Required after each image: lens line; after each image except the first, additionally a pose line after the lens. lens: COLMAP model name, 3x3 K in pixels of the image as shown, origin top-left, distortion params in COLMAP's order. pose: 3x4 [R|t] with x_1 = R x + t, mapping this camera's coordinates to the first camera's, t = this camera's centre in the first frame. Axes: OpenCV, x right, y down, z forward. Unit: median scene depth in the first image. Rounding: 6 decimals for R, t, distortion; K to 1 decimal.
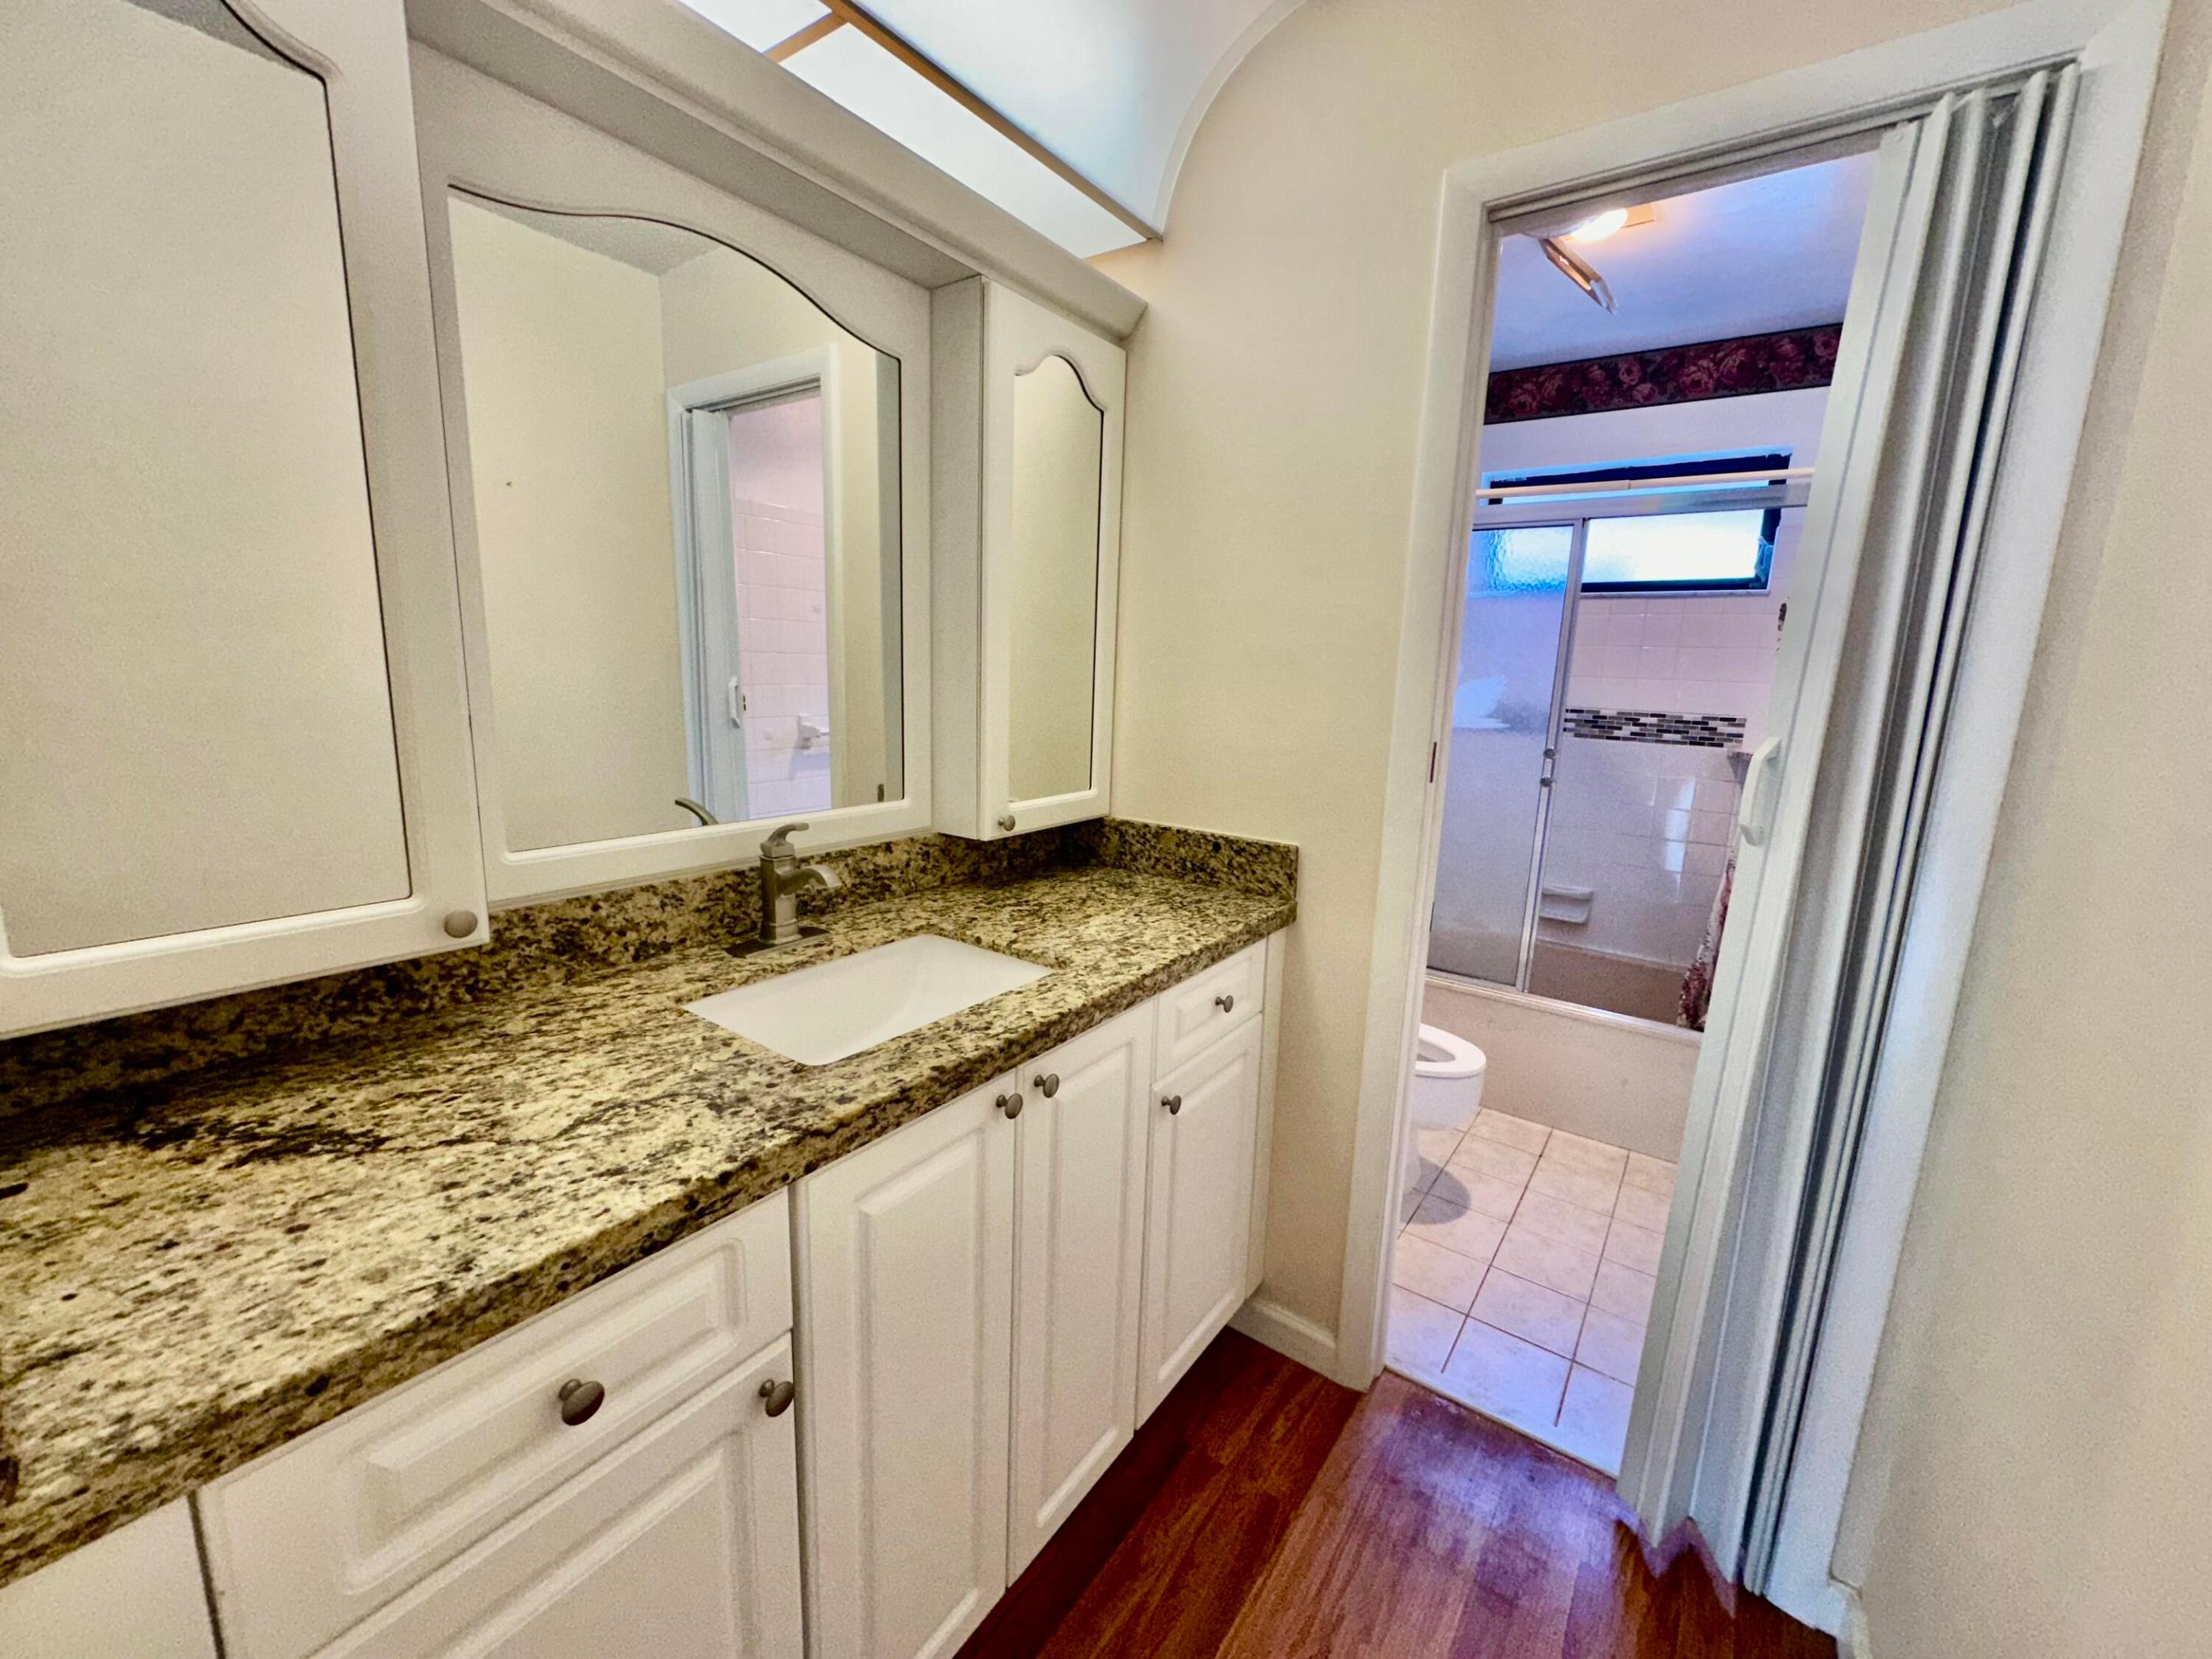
lens RADIAL K [[884.9, 0, 1104.6], [0, 884.9, 830.2], [0, 0, 1]] dist [-0.006571, 0.001156]
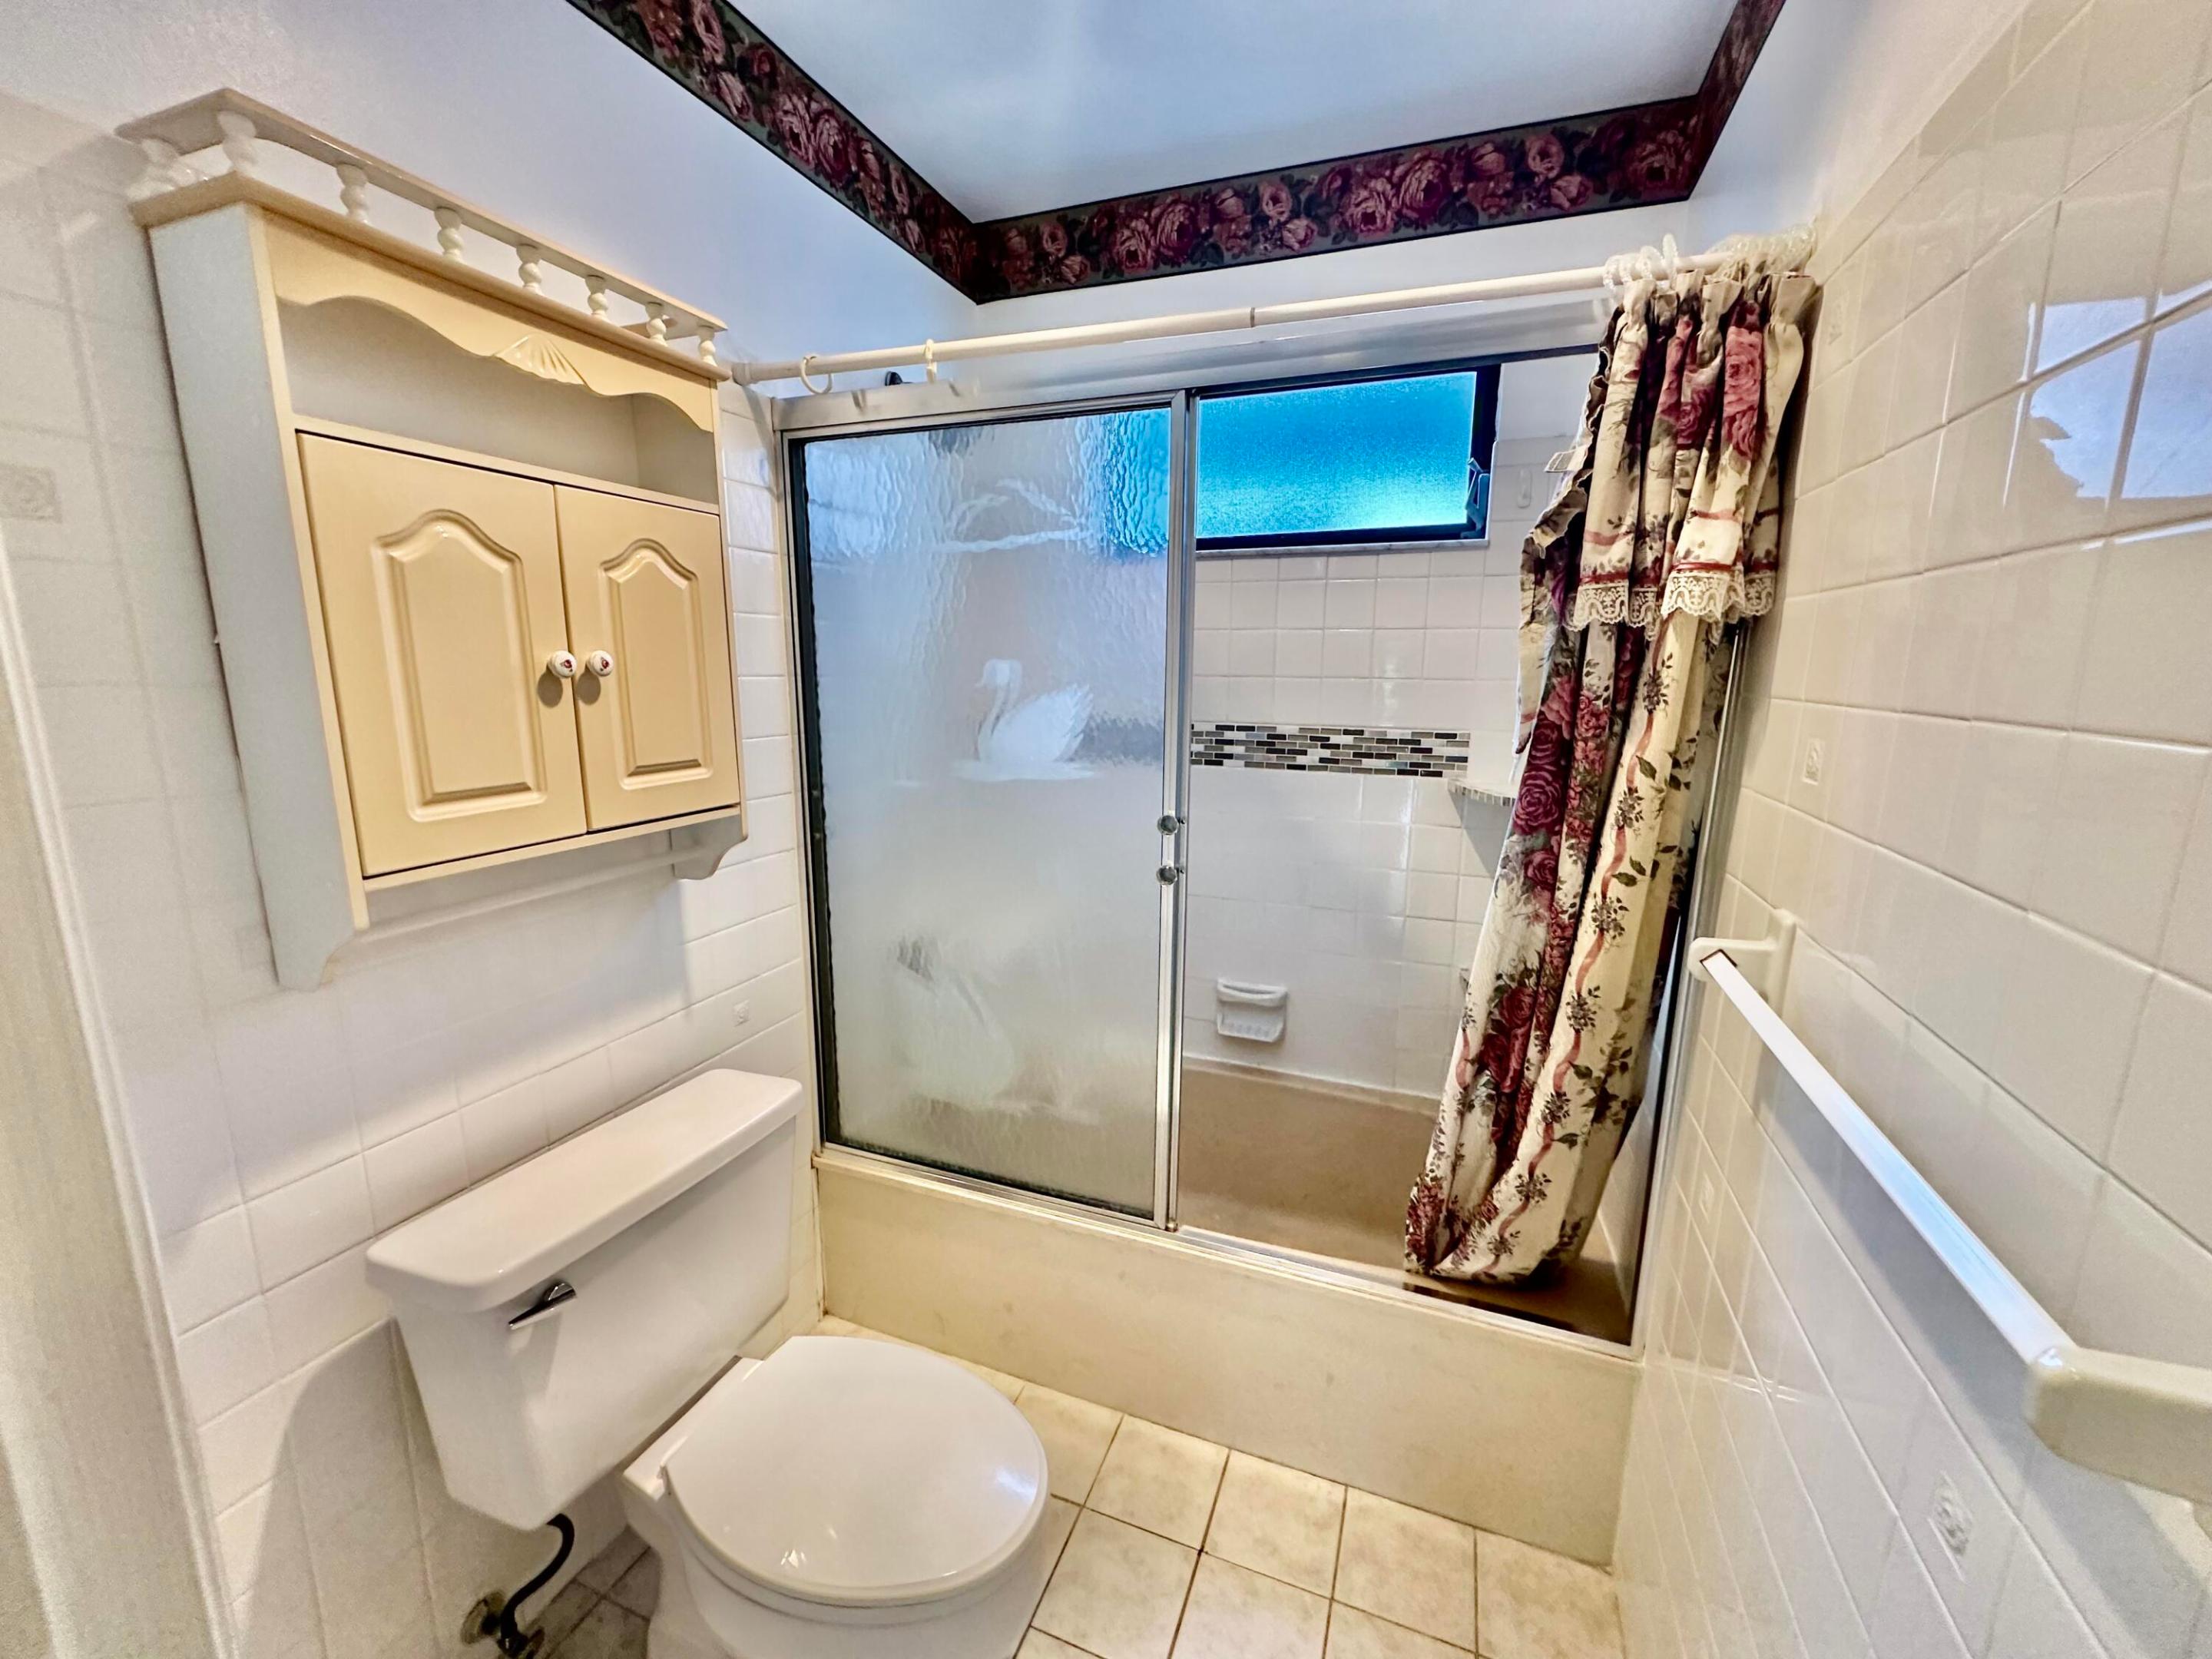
lens RADIAL K [[884.9, 0, 1111.1], [0, 884.9, 825.8], [0, 0, 1]] dist [-0.006571, 0.001156]
pose [[0.968325, -0.070500, 0.239534, 0.291219], [0.069303, 0.997505, 0.013427, -0.083113], [-0.239883, 0.003599, 0.970795, 0.405040]]
